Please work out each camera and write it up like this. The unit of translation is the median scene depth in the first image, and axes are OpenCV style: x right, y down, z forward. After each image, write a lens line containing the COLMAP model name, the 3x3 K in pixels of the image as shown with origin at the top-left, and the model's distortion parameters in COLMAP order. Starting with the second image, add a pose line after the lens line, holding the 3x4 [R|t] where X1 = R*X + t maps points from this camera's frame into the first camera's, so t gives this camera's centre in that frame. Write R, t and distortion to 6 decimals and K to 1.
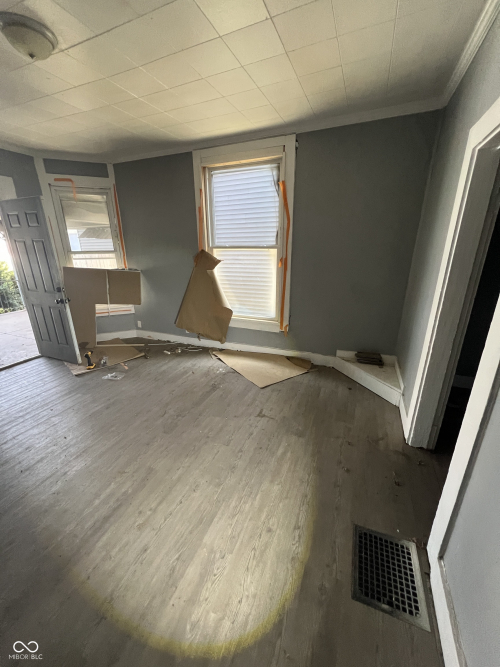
lens RADIAL K [[266.6, 0, 250.1], [0, 266.6, 334.5], [0, 0, 1]] dist [-0.001499, -0.000188]
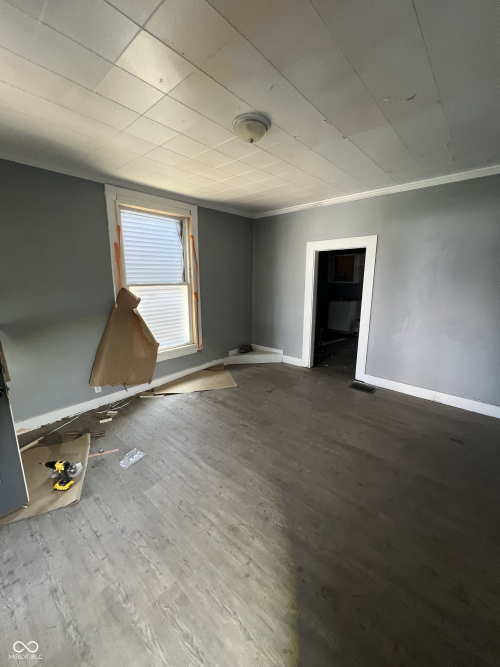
lens RADIAL K [[266.6, 0, 251.2], [0, 266.6, 331.0], [0, 0, 1]] dist [-0.001499, -0.000188]
pose [[0.320015, -0.174872, 0.931134, -0.946971], [0.309825, 0.948096, 0.071576, -0.111645], [-0.895321, 0.265583, 0.357585, 0.337134]]
